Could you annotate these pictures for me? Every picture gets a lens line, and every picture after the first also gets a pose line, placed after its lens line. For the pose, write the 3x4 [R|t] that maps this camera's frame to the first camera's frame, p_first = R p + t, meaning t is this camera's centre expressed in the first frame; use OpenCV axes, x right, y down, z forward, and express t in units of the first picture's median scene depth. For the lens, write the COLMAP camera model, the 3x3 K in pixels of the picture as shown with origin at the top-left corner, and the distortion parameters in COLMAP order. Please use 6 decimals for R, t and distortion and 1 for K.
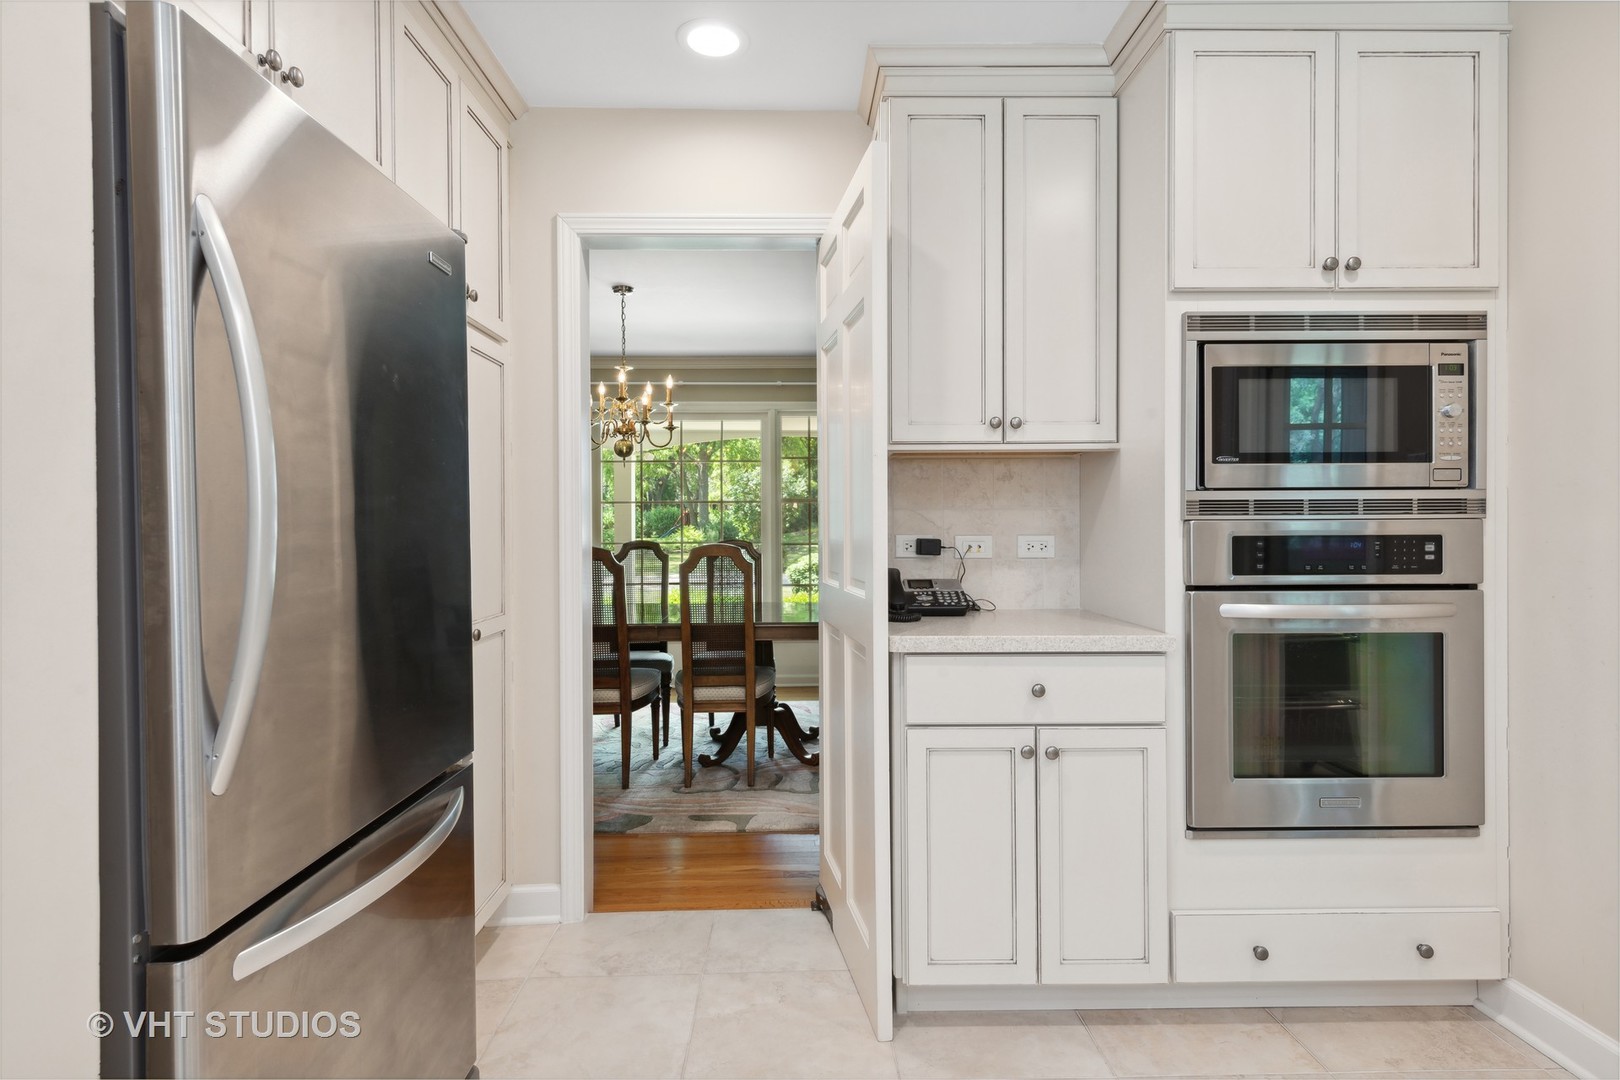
lens RADIAL K [[857.4, 0, 807.1], [0, 857.4, 538.6], [0, 0, 1]] dist [0.002900, 0.000186]
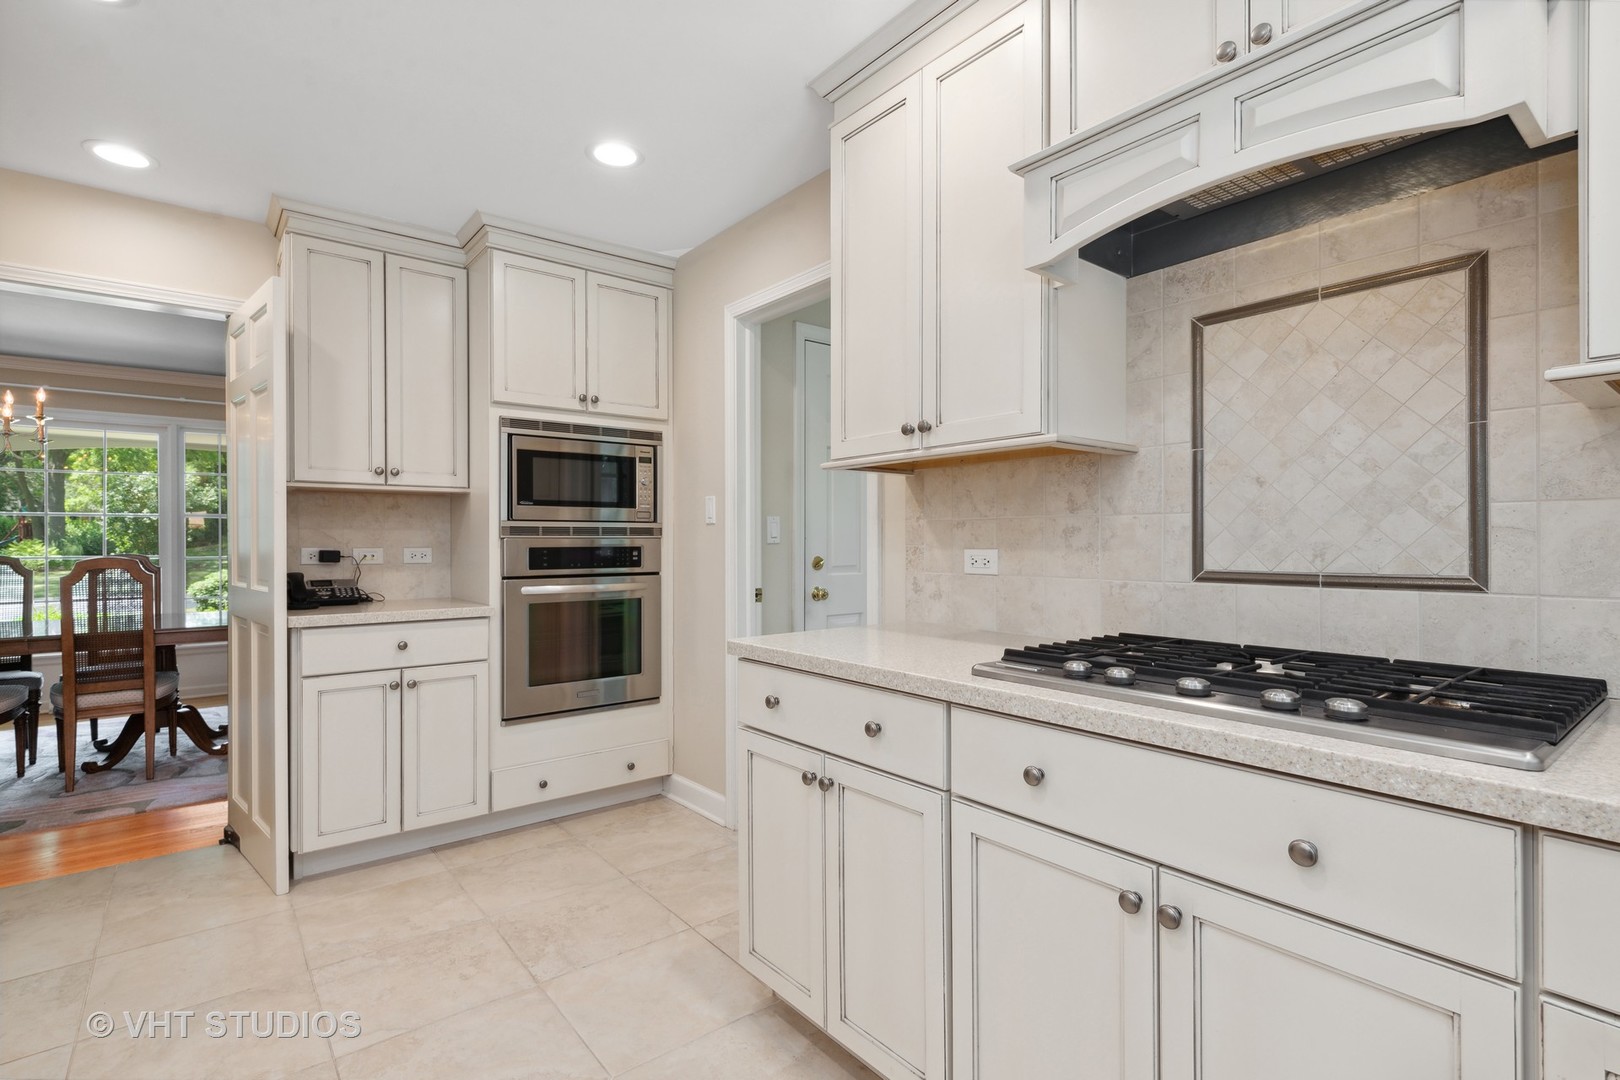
lens RADIAL K [[770.4, 0, 818.5], [0, 770.4, 542.3], [0, 0, 1]] dist [0.010913, -0.004150]
pose [[0.790385, 0.001434, 0.612609, 0.003392], [0.006455, 0.999922, -0.010668, 0.006919], [-0.612577, 0.012386, 0.790314, -0.585569]]
